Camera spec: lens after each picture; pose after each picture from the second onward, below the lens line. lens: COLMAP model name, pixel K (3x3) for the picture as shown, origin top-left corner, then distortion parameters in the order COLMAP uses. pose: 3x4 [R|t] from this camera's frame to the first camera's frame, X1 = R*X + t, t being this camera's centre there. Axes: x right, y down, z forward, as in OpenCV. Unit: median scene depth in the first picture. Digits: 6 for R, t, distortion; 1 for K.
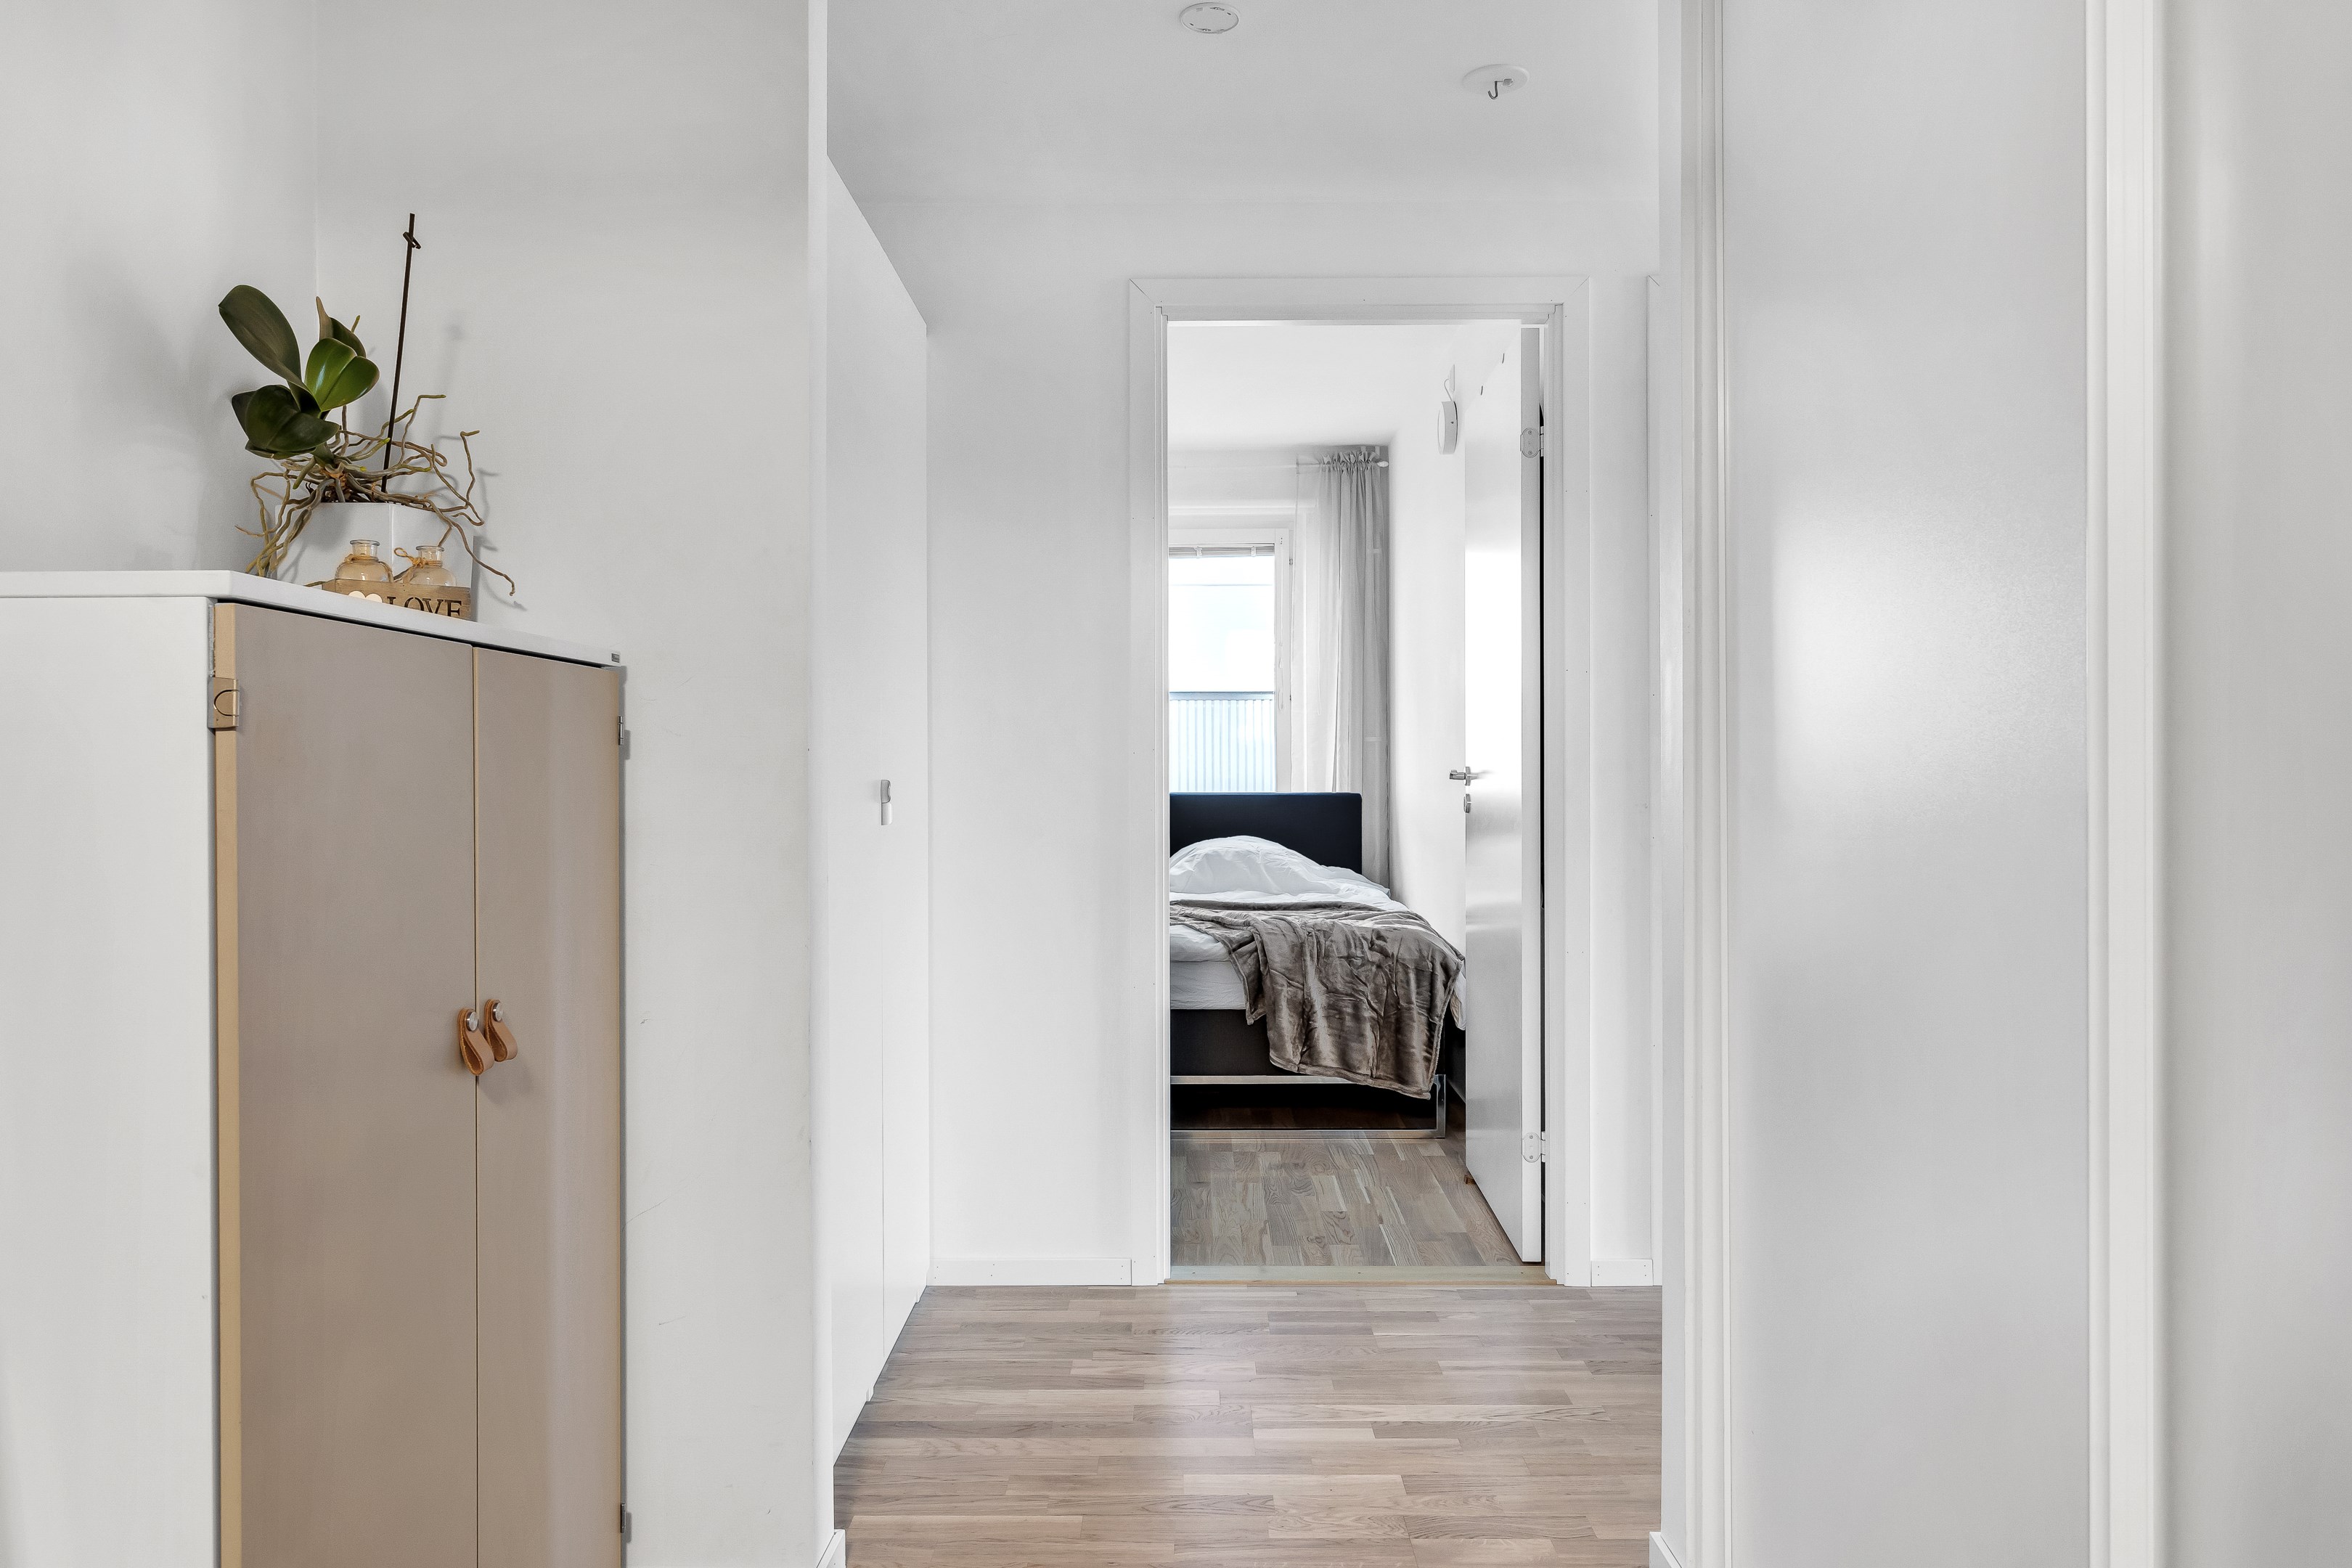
lens RADIAL K [[1361.1, 0, 1176.0], [0, 1361.1, 784.0], [0, 0, 1]] dist [-0.002474, -0.000173]
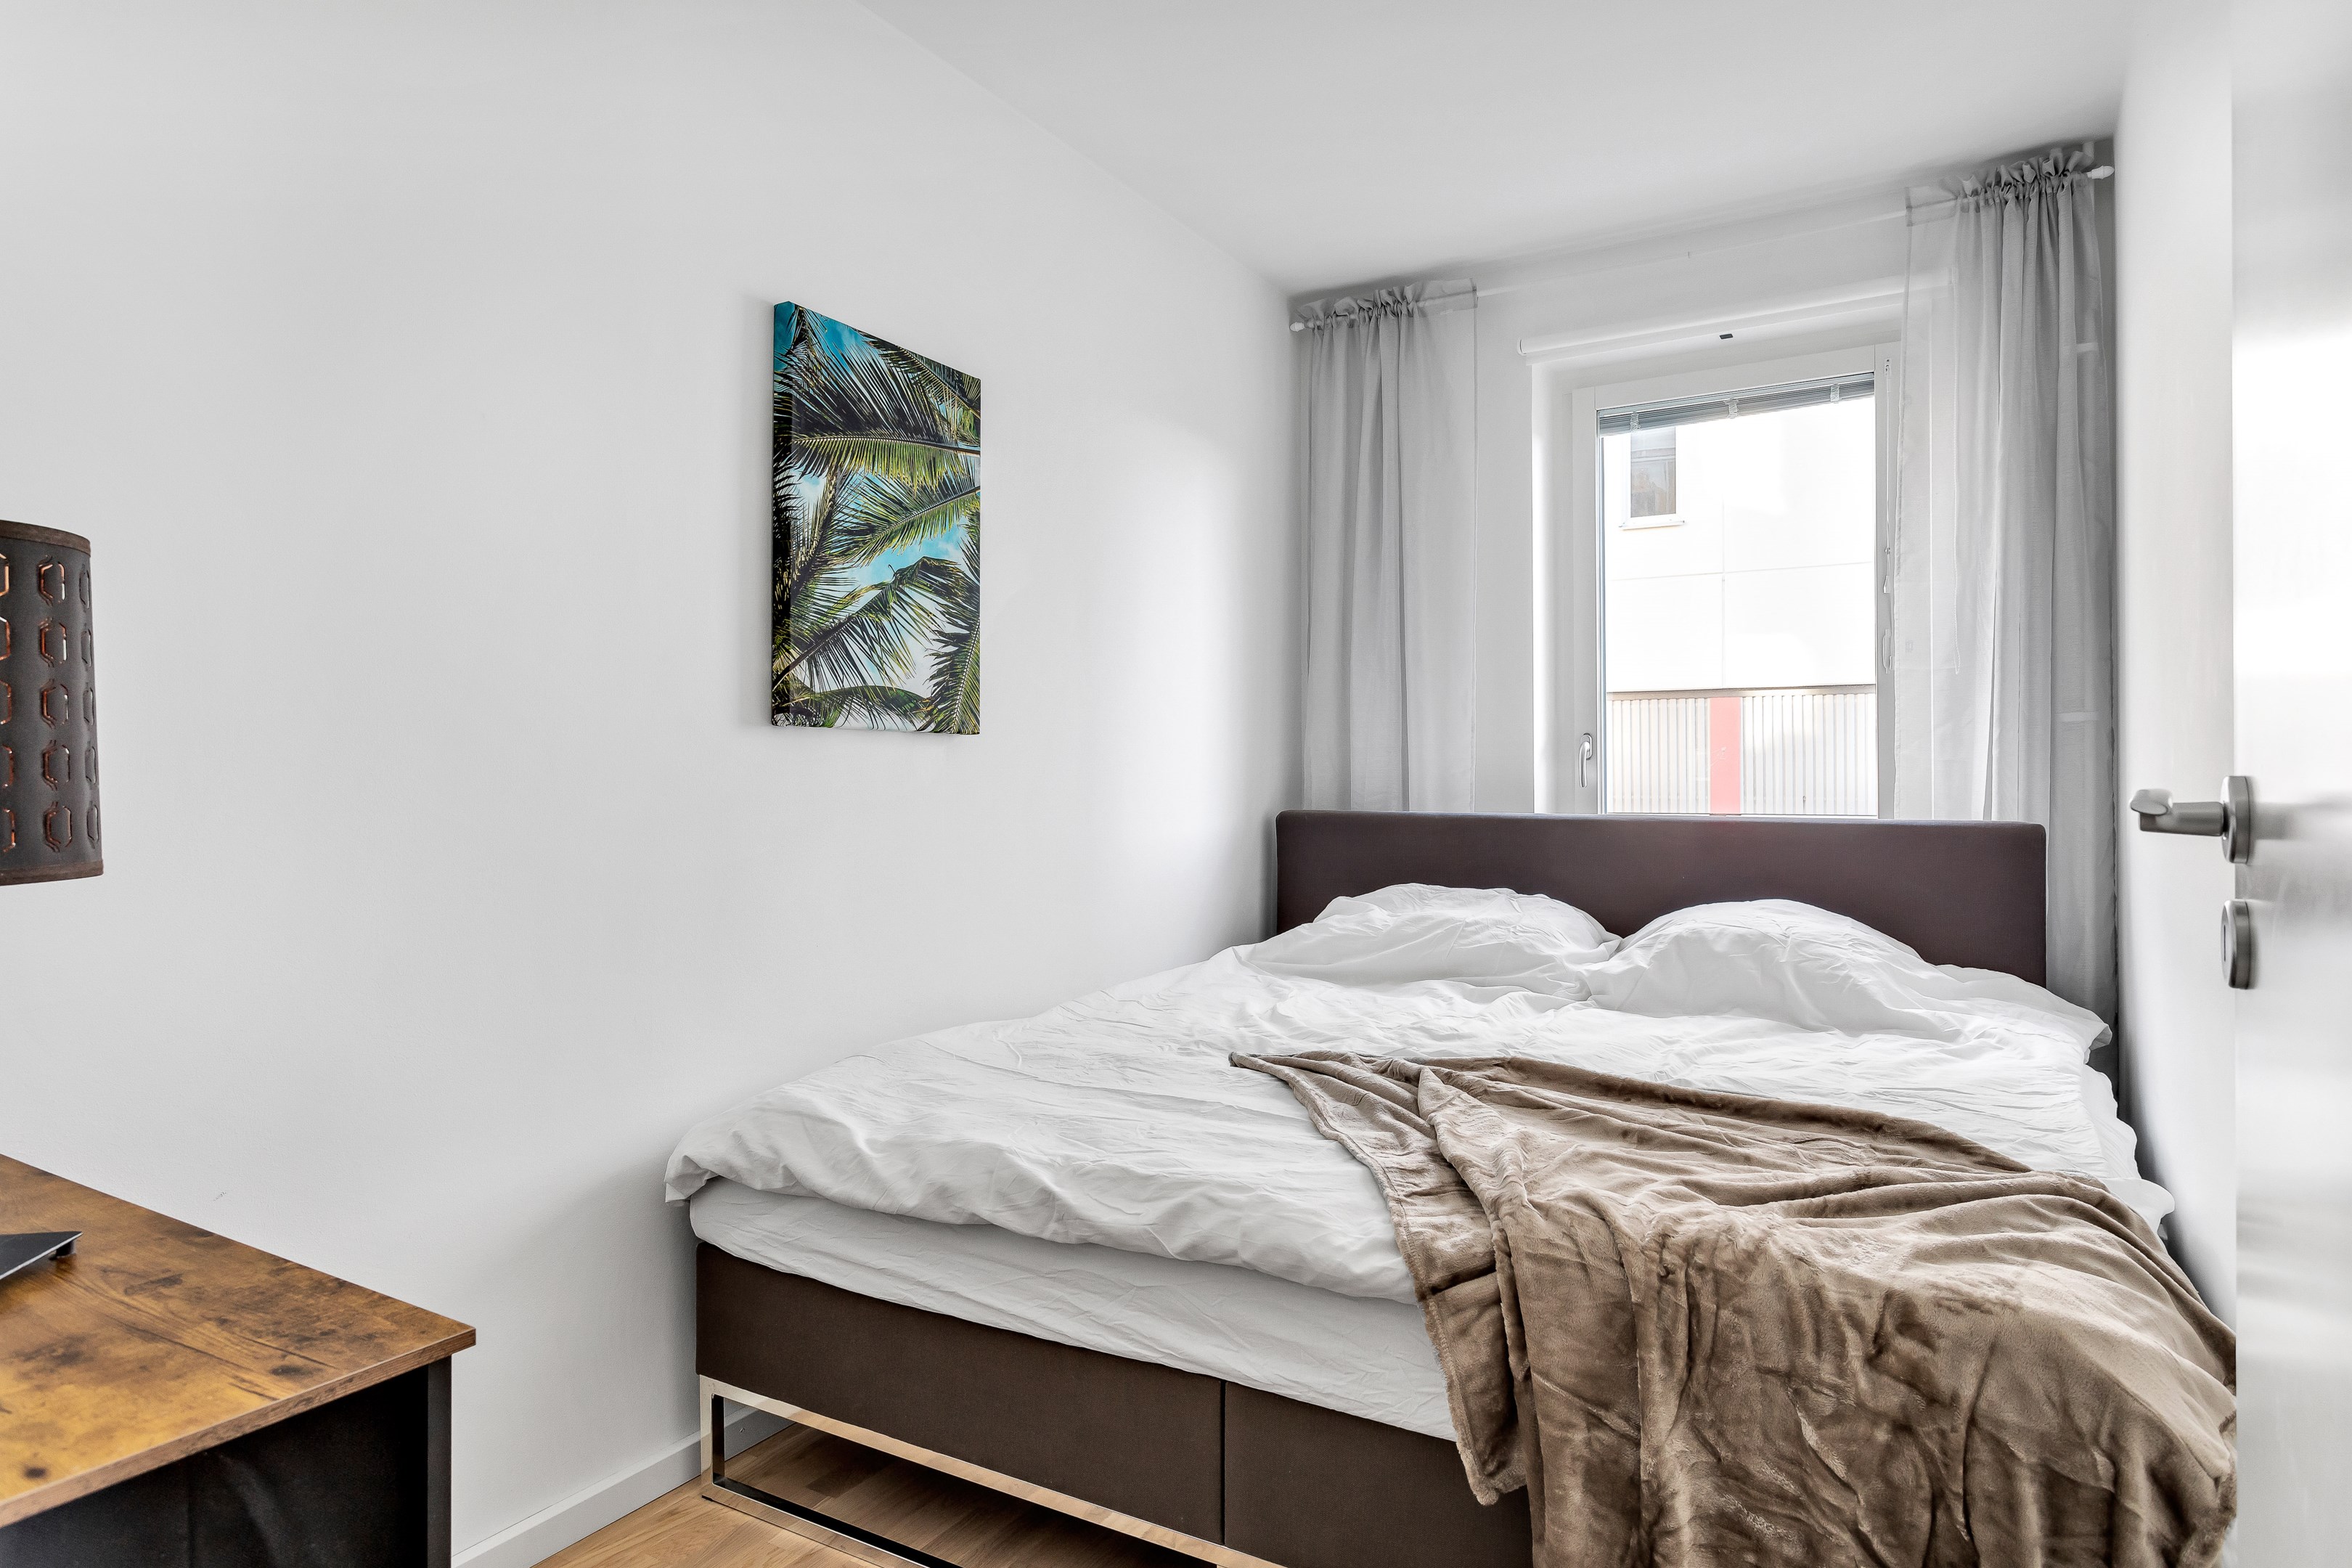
lens RADIAL K [[1361.1, 0, 1176.0], [0, 1361.1, 784.0], [0, 0, 1]] dist [-0.002474, -0.000173]
pose [[0.880263, 0.003205, -0.474475, 0.149336], [-0.005802, 0.999975, -0.004009, -0.006628], [0.474451, 0.006282, 0.880260, 0.654384]]
